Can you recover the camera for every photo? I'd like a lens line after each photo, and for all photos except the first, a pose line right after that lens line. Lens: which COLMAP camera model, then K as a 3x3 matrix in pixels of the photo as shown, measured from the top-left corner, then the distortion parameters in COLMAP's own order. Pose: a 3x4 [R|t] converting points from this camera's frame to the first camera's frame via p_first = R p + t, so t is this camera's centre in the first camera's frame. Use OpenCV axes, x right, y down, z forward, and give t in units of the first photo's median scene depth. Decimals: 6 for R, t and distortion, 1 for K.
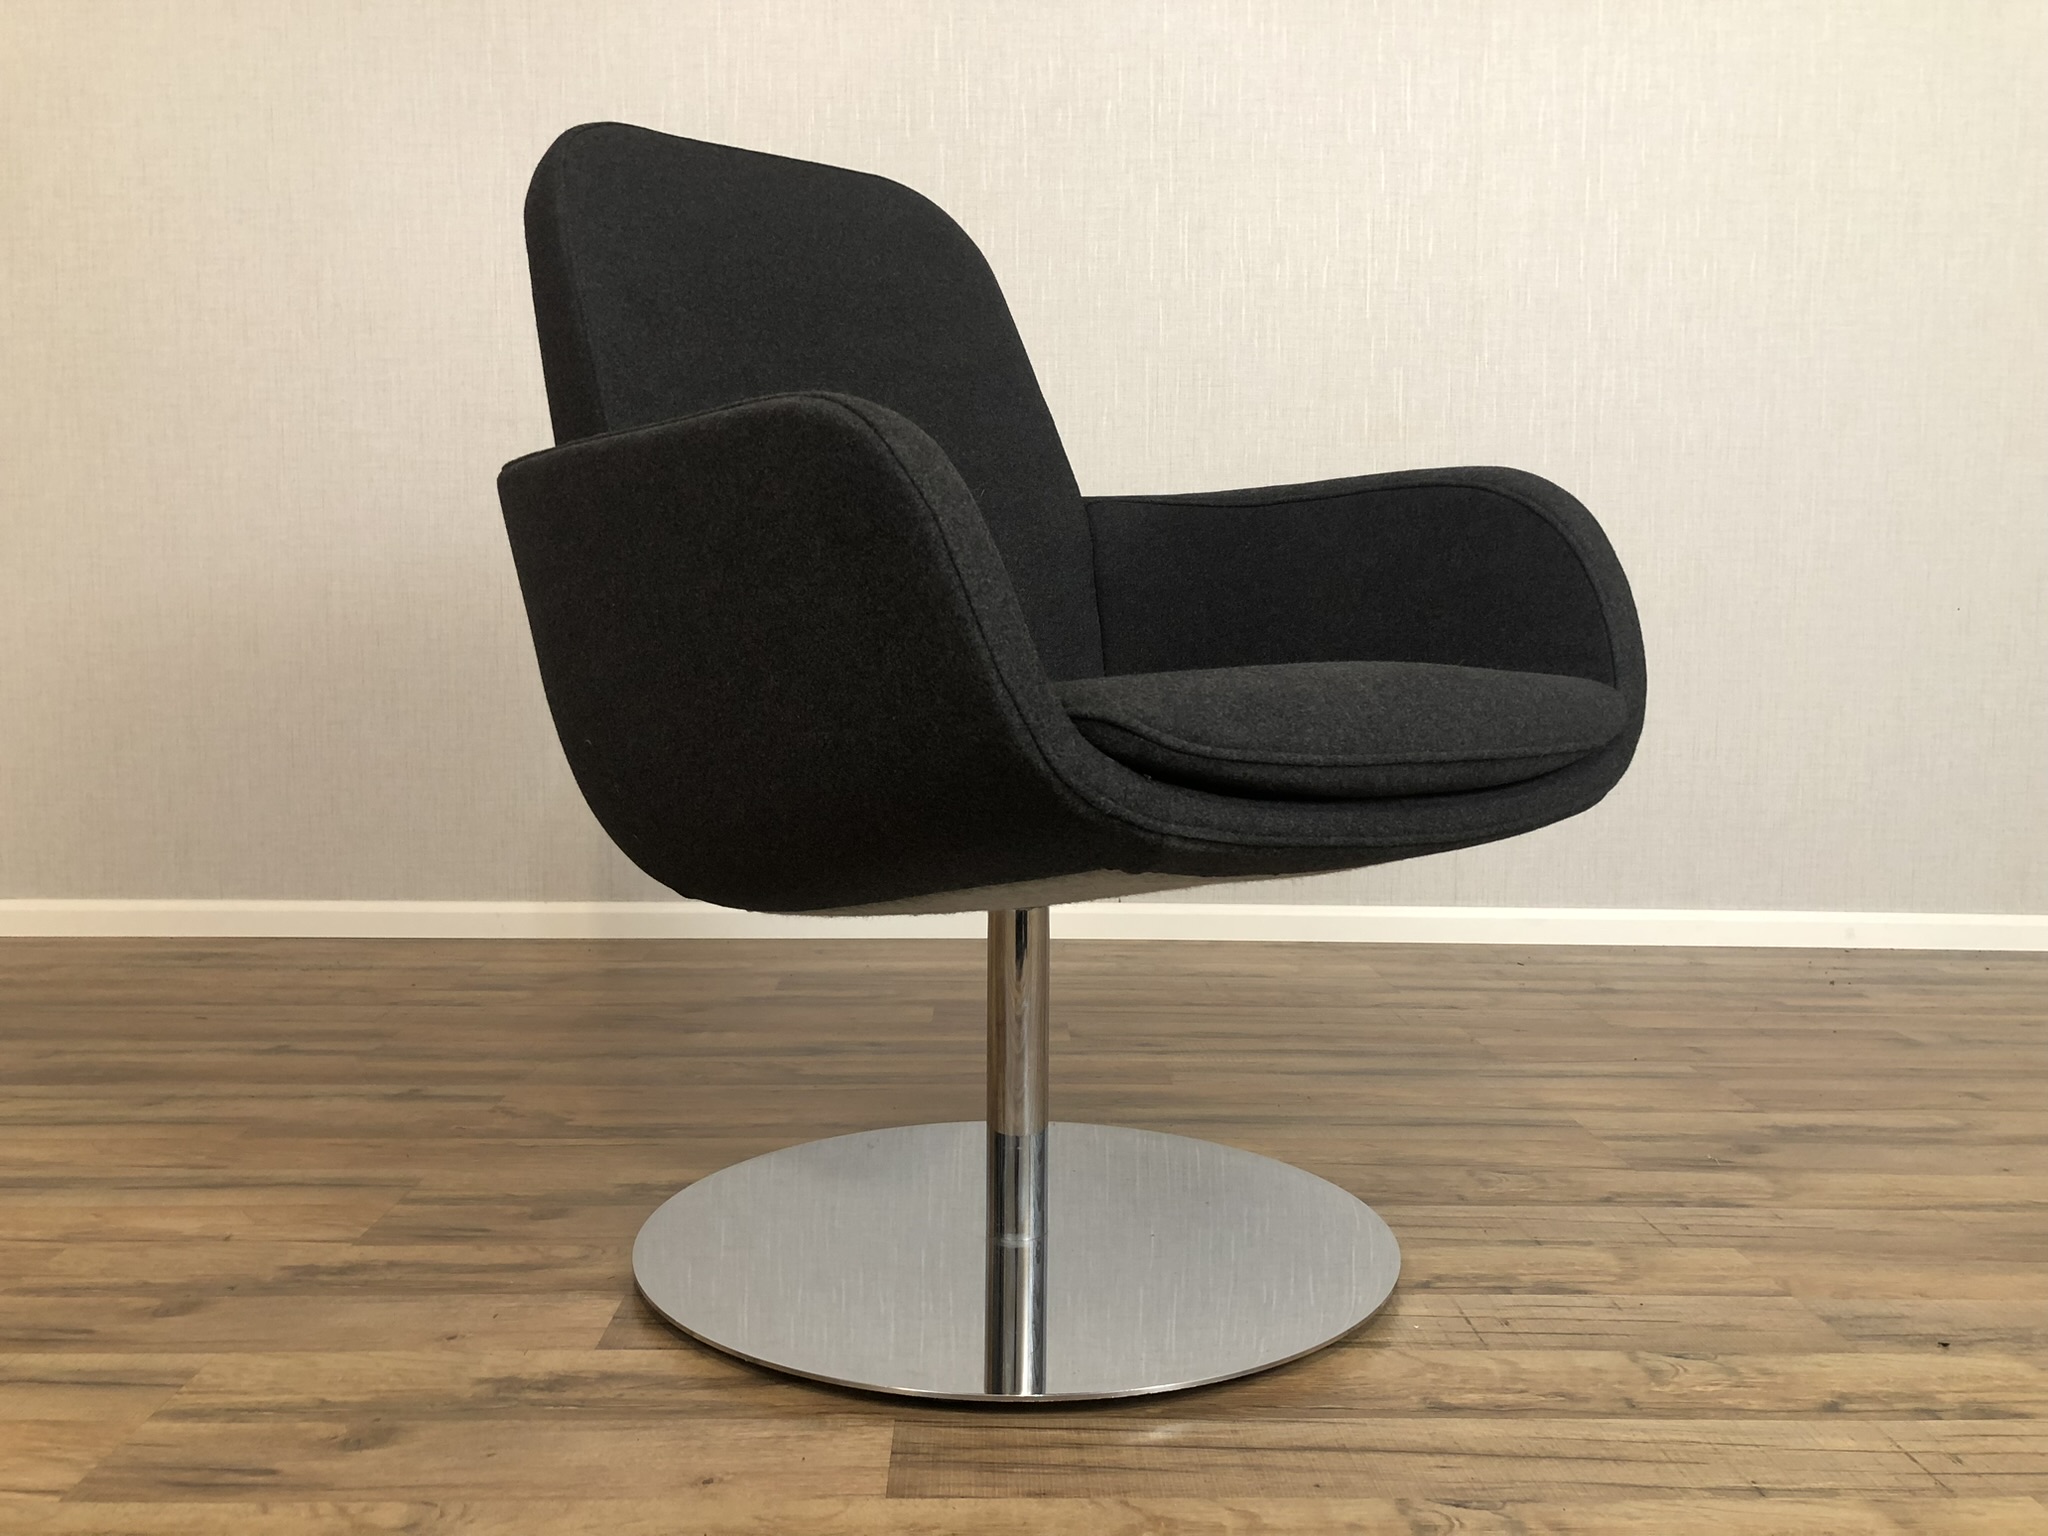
lens RADIAL K [[1682.6, 0, 1027.3], [0, 1682.6, 759.1], [0, 0, 1]] dist [0.005048, 0.002210]
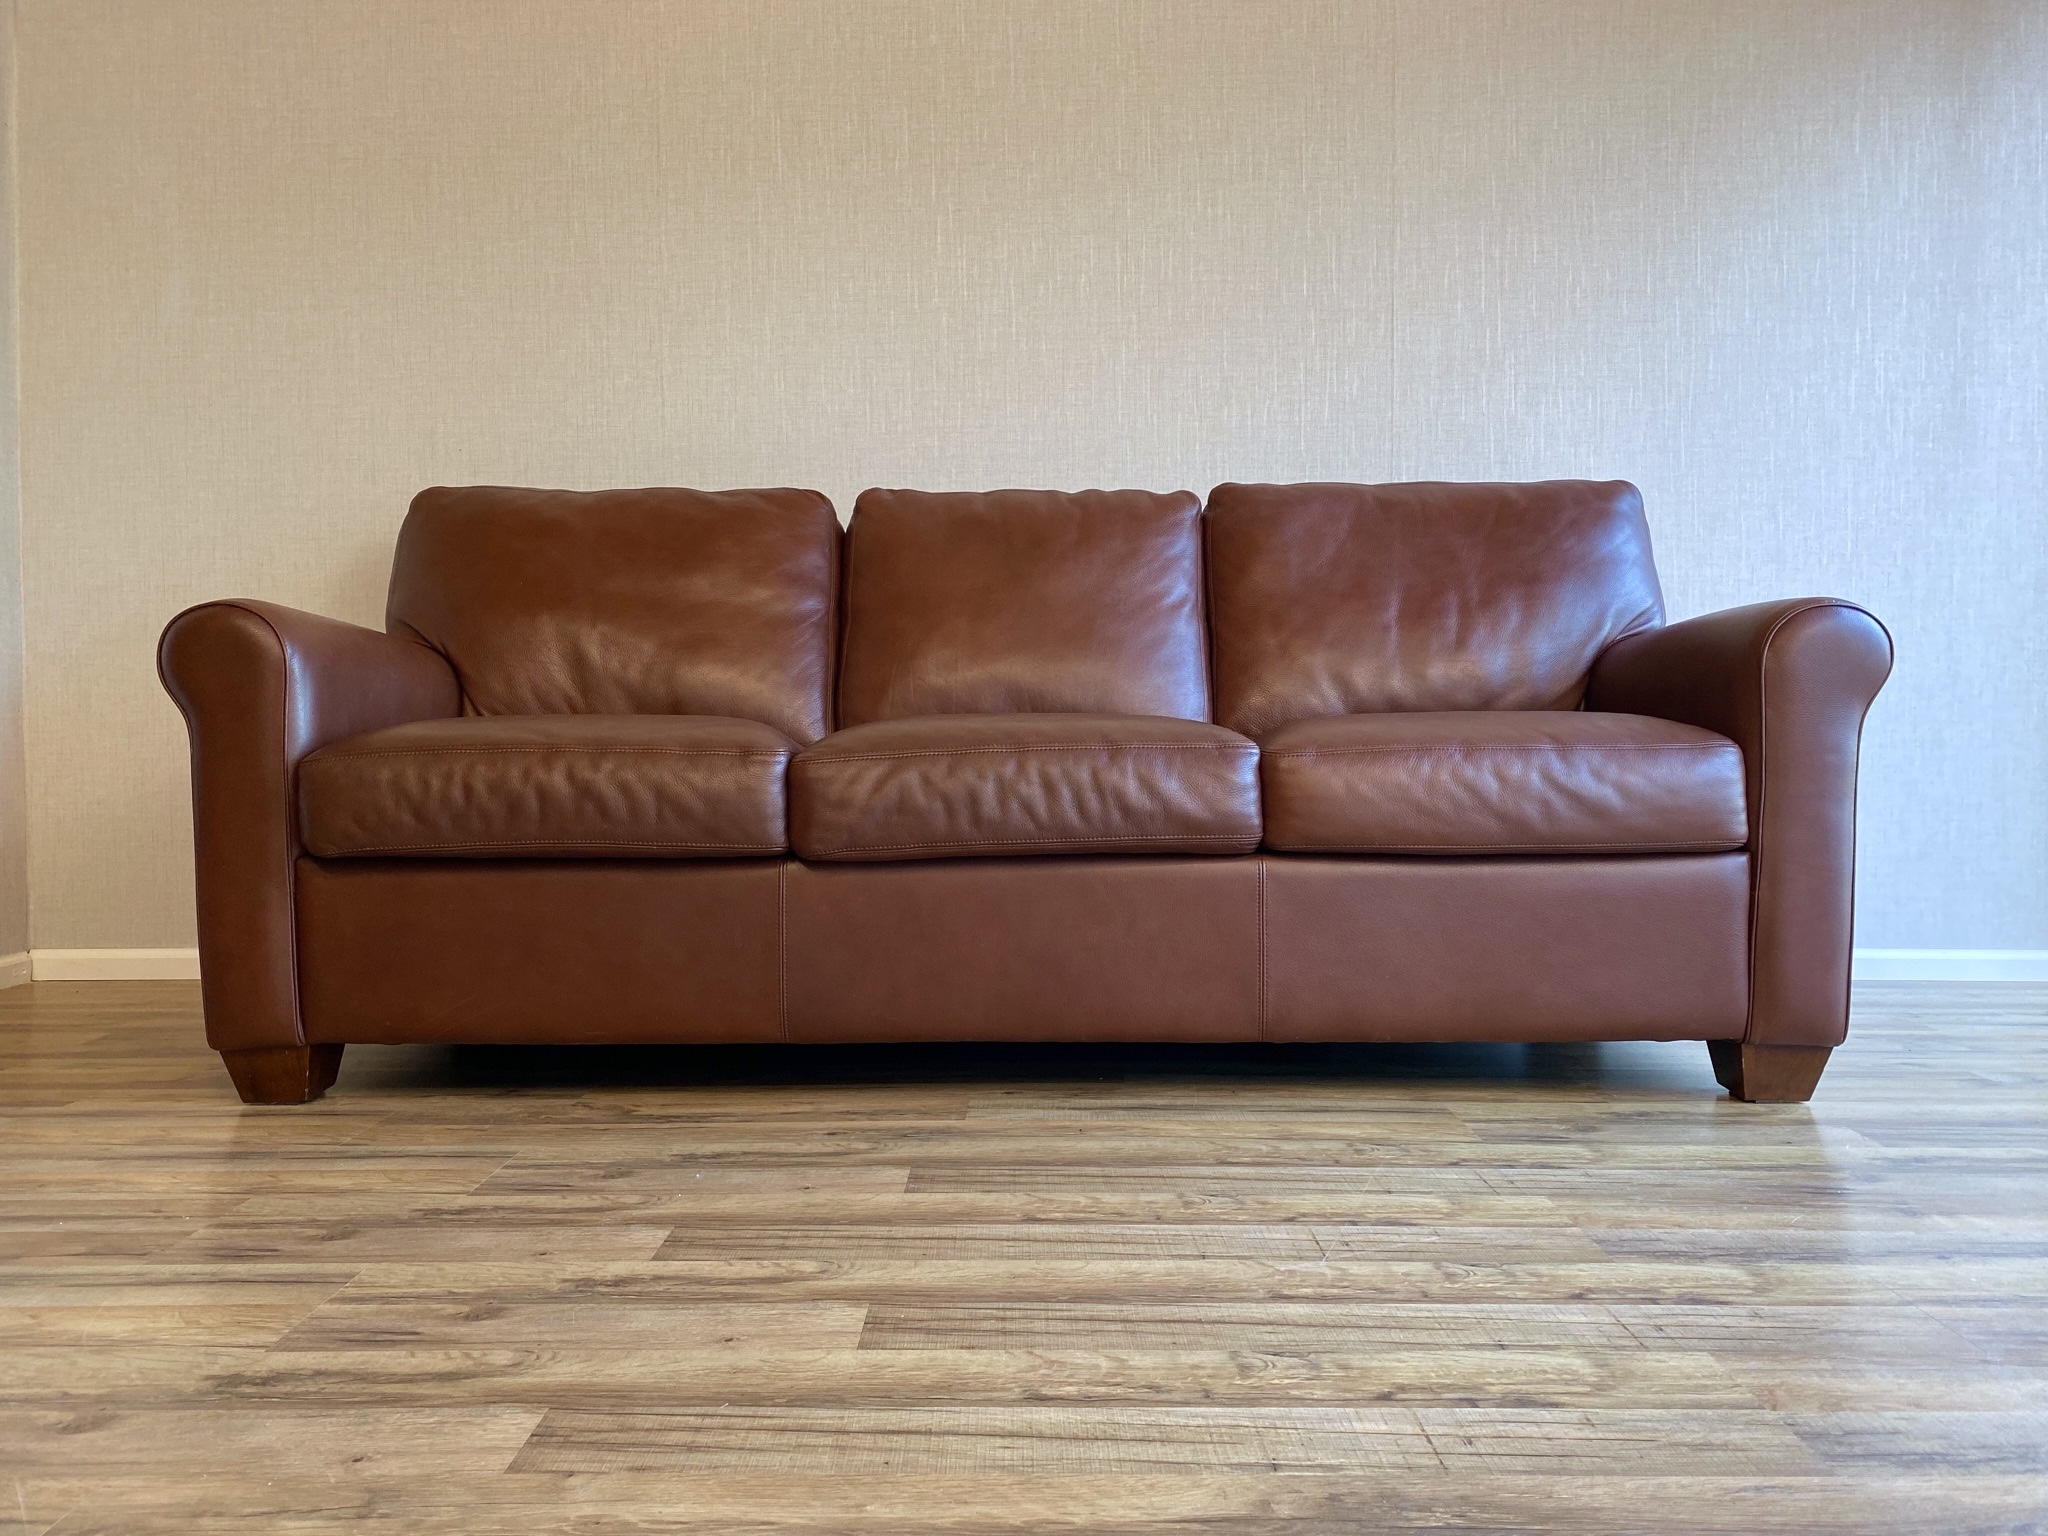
lens RADIAL K [[1569.1, 0, 1019.9], [0, 1569.1, 765.5], [0, 0, 1]] dist [0.010716, -0.010604]
pose [[0.999453, -0.011910, -0.030852, 0.071780], [0.010603, 0.999053, -0.042190, 0.013788], [0.031325, 0.041840, 0.998633, -0.226483]]
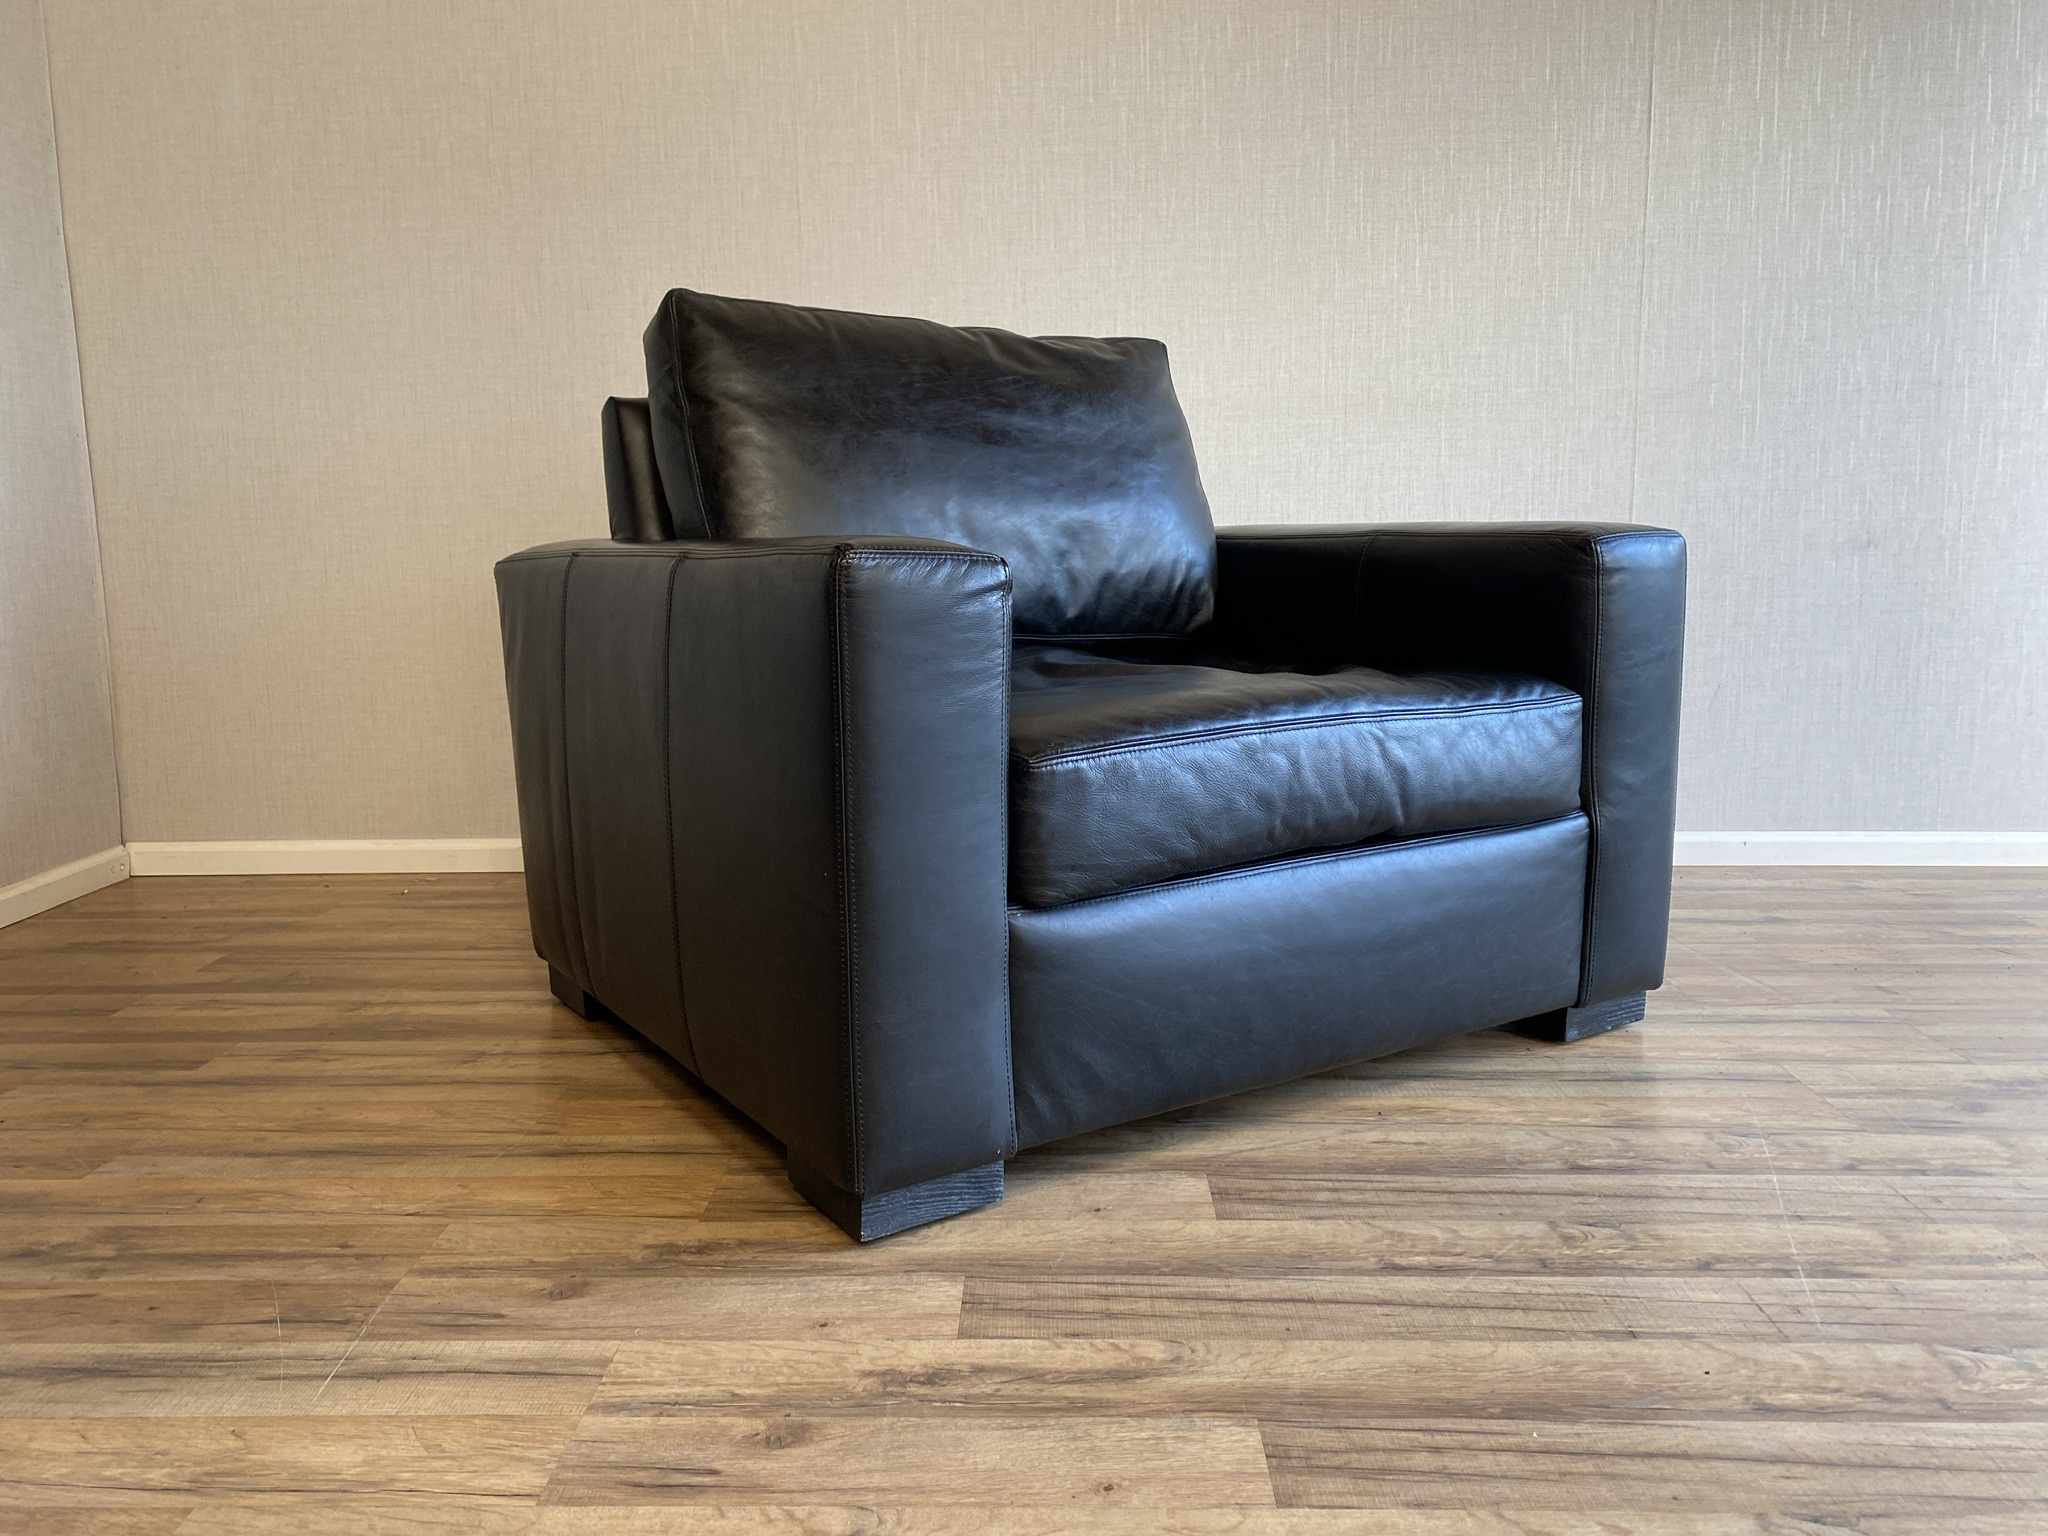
lens RADIAL K [[1569.1, 0, 1020.9], [0, 1569.1, 747.8], [0, 0, 1]] dist [0.010716, -0.010604]
pose [[0.998478, -0.013920, -0.053358, -0.143163], [0.017967, 0.996936, 0.076130, -0.101153], [0.052135, -0.076973, 0.995669, 0.011744]]
